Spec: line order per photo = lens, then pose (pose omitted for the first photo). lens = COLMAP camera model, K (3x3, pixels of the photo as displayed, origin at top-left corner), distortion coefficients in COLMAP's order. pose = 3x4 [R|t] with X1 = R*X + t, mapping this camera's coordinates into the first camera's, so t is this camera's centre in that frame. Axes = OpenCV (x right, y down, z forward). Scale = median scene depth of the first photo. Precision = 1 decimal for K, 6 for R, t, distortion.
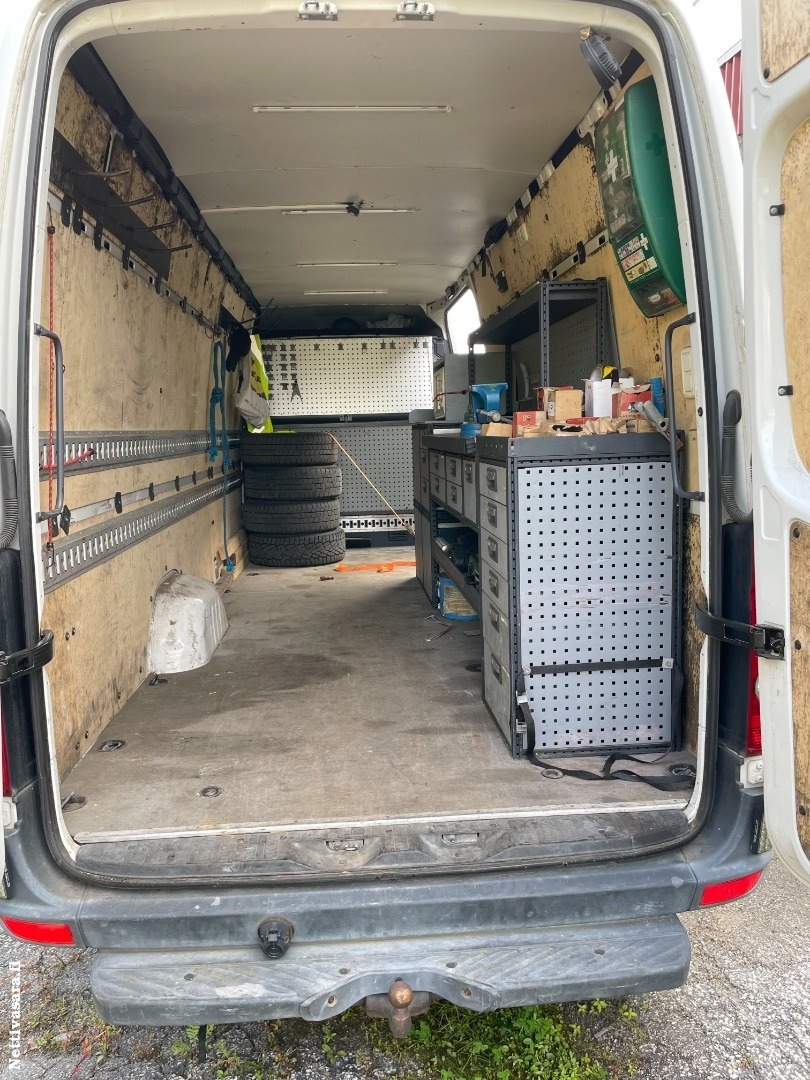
lens RADIAL K [[824.3, 0, 394.1], [0, 824.3, 545.6], [0, 0, 1]] dist [0.080077, -0.112042]
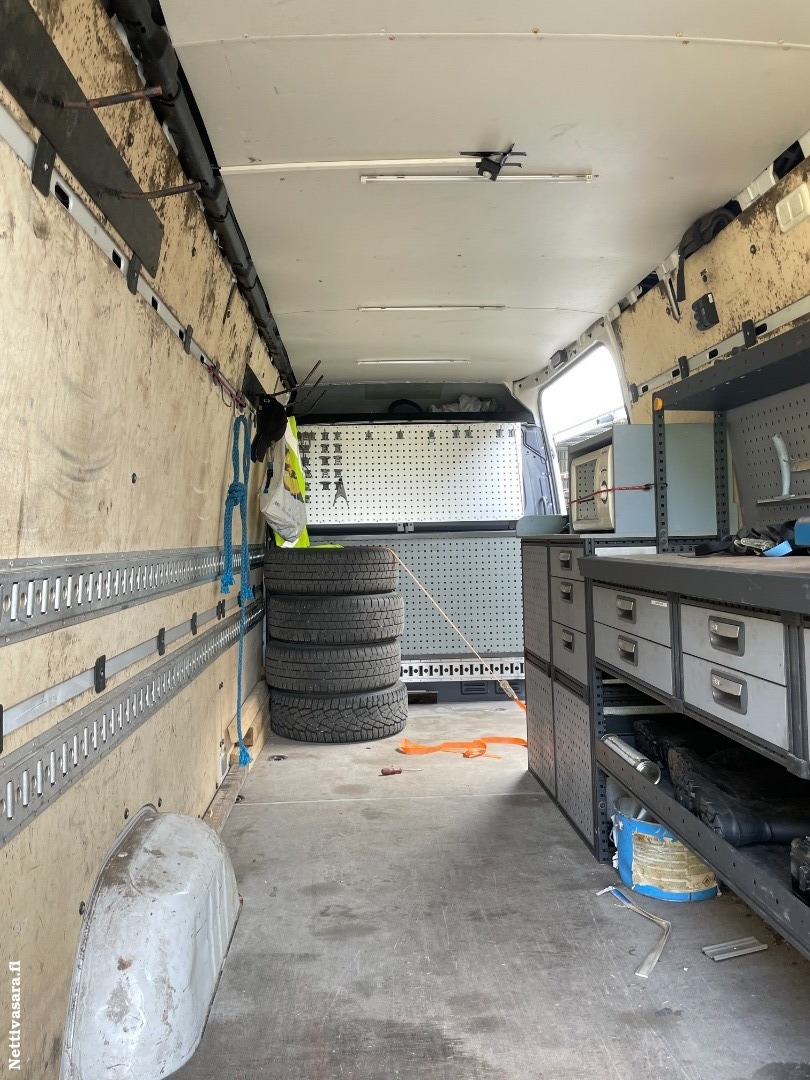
lens RADIAL K [[824.3, 0, 387.6], [0, 824.3, 529.8], [0, 0, 1]] dist [0.080077, -0.112042]
pose [[0.999717, 0.005971, -0.023010, -0.103413], [-0.009329, 0.988838, -0.148705, -0.074905], [0.021865, 0.148878, 0.988614, 0.474798]]
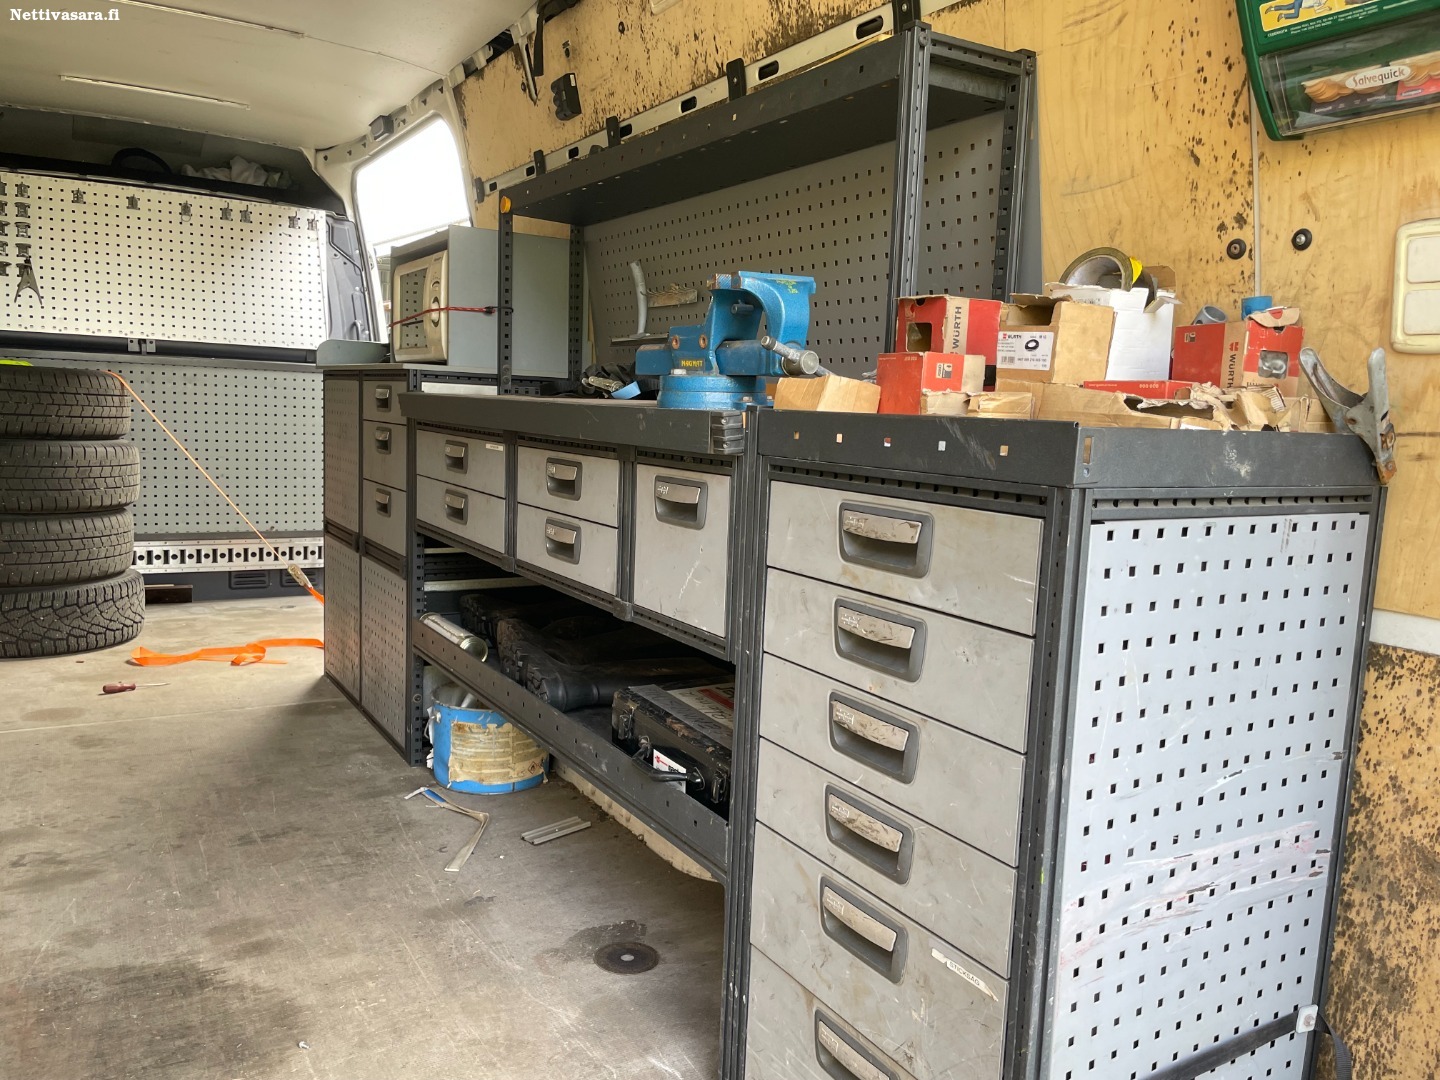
lens RADIAL K [[1099.1, 0, 719.8], [0, 1099.1, 545.9], [0, 0, 1]] dist [0.080077, -0.112042]
pose [[0.885938, 0.010266, 0.463691, -0.107905], [-0.005494, 0.999917, -0.011640, -0.049451], [-0.463772, 0.007764, 0.885921, 0.432289]]
